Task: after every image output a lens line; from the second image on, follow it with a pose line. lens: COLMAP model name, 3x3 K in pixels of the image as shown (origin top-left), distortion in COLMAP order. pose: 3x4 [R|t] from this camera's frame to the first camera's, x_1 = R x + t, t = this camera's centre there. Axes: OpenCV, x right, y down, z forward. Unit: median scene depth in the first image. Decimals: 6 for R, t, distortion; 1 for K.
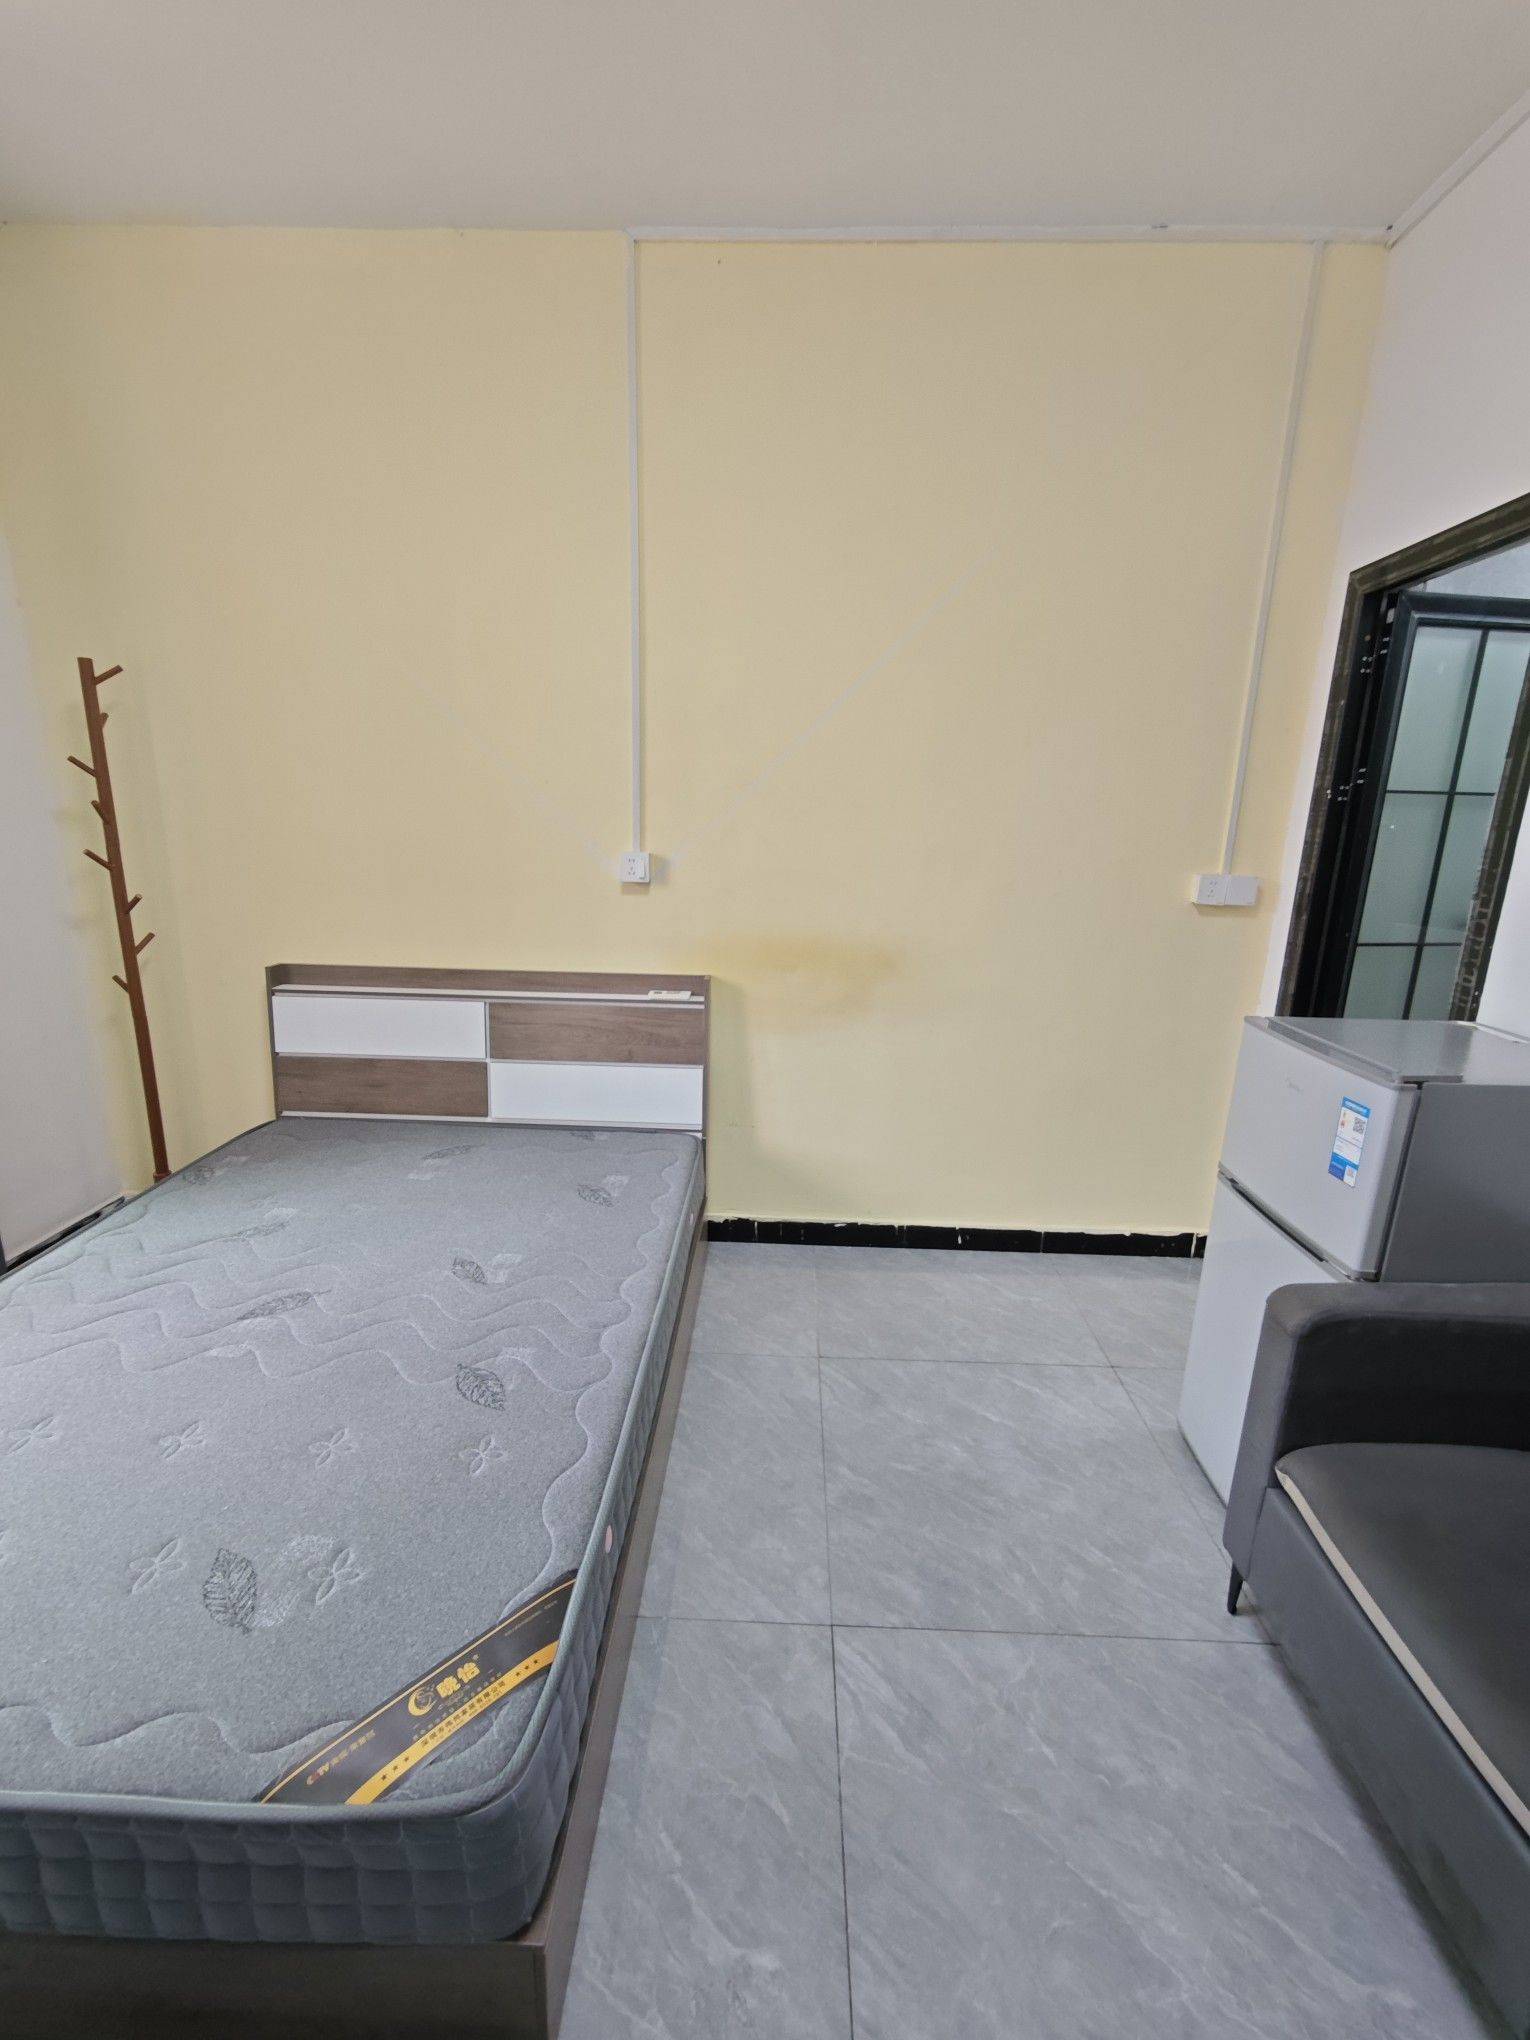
lens RADIAL K [[850.9, 0, 768.0], [0, 850.9, 1025.9], [0, 0, 1]] dist [-0.013009, 0.007372]
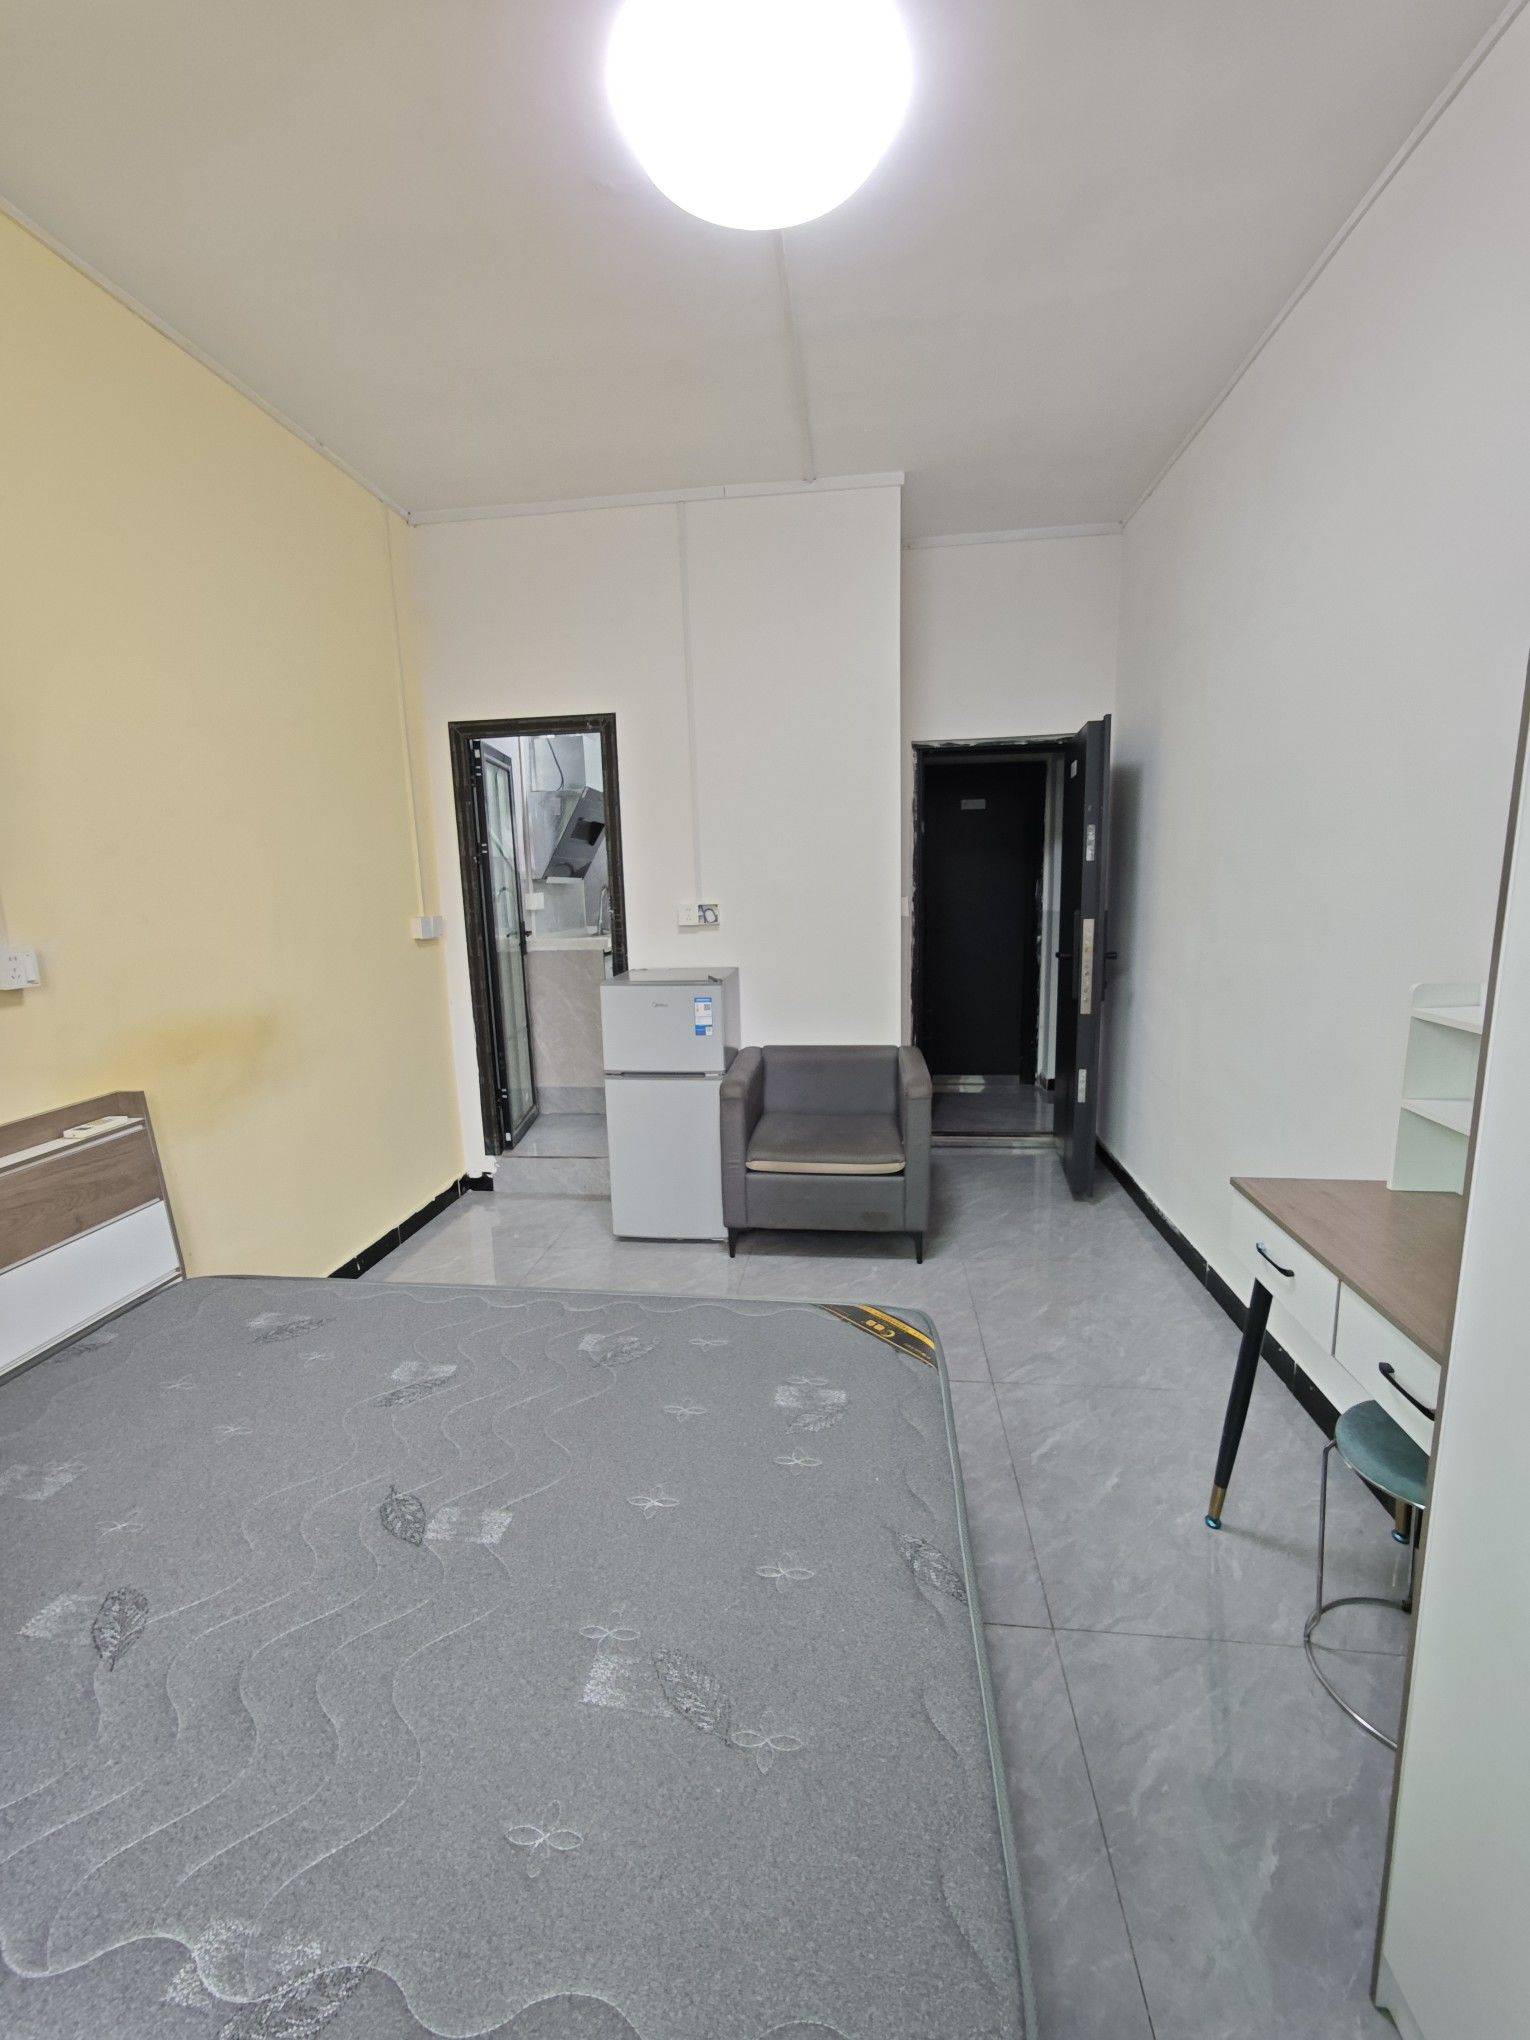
lens RADIAL K [[850.9, 0, 768.0], [0, 850.9, 1025.9], [0, 0, 1]] dist [-0.013009, 0.007372]
pose [[0.090519, -0.198992, 0.975812, -0.832219], [0.266462, 0.948950, 0.168796, -0.095328], [-0.959585, 0.244738, 0.138922, 0.318787]]
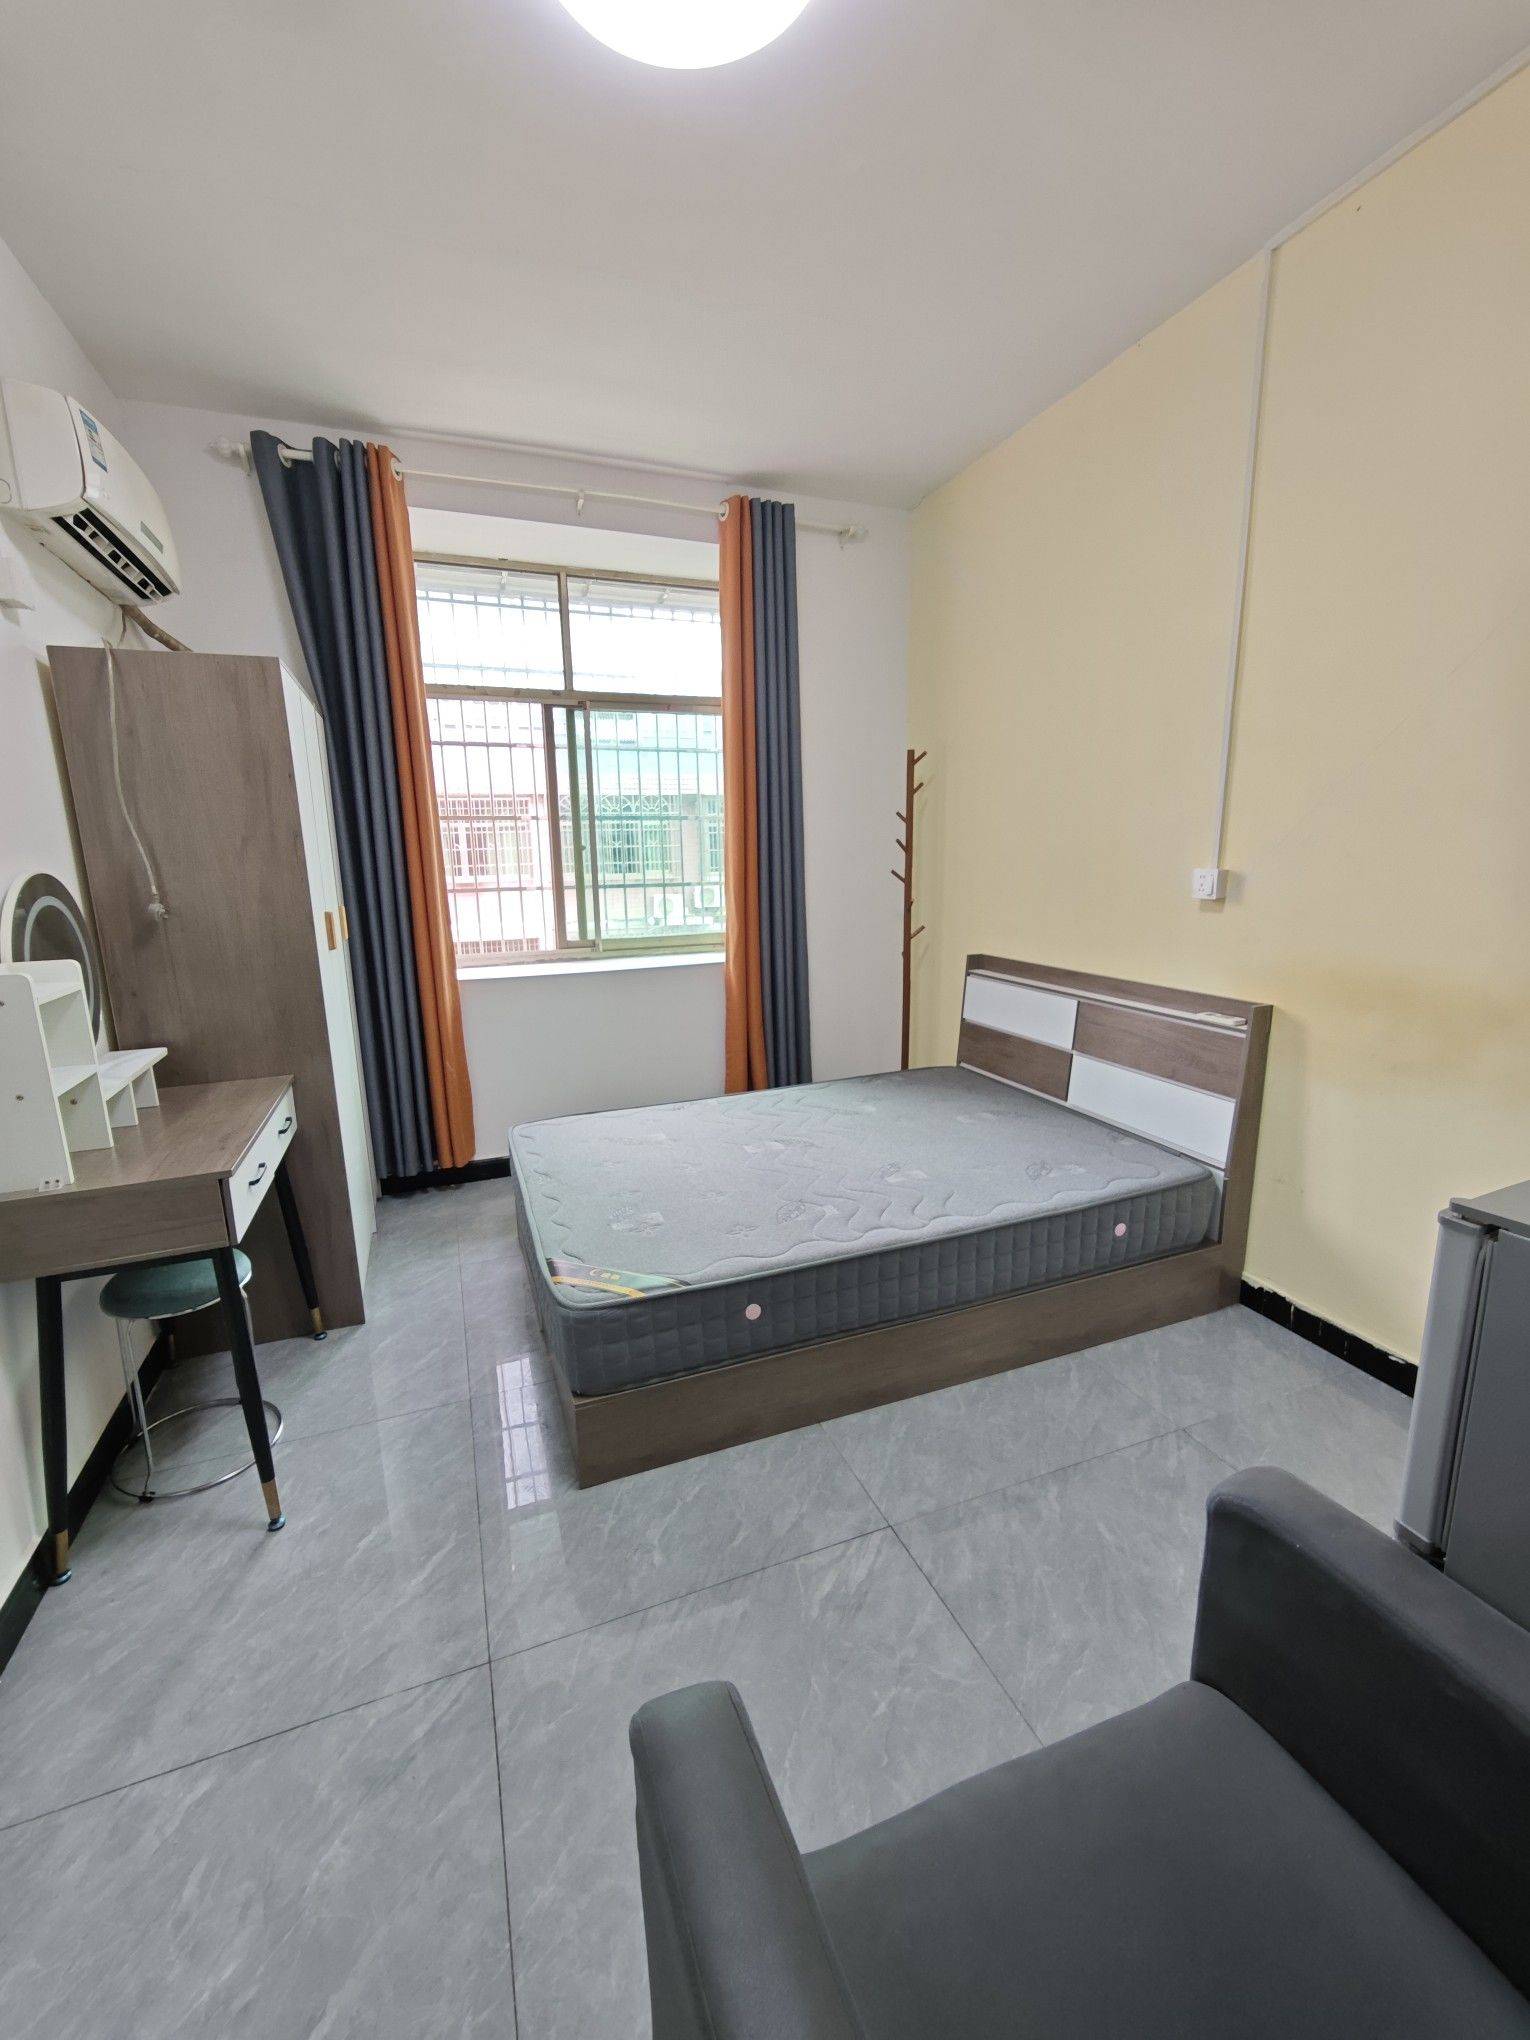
lens RADIAL K [[850.9, 0, 768.0], [0, 850.9, 1025.9], [0, 0, 1]] dist [-0.013009, 0.007372]
pose [[0.388338, 0.154675, -0.908443, 0.581886], [-0.195634, 0.977180, 0.082750, -0.008530], [0.900512, 0.145587, 0.409735, 0.175354]]
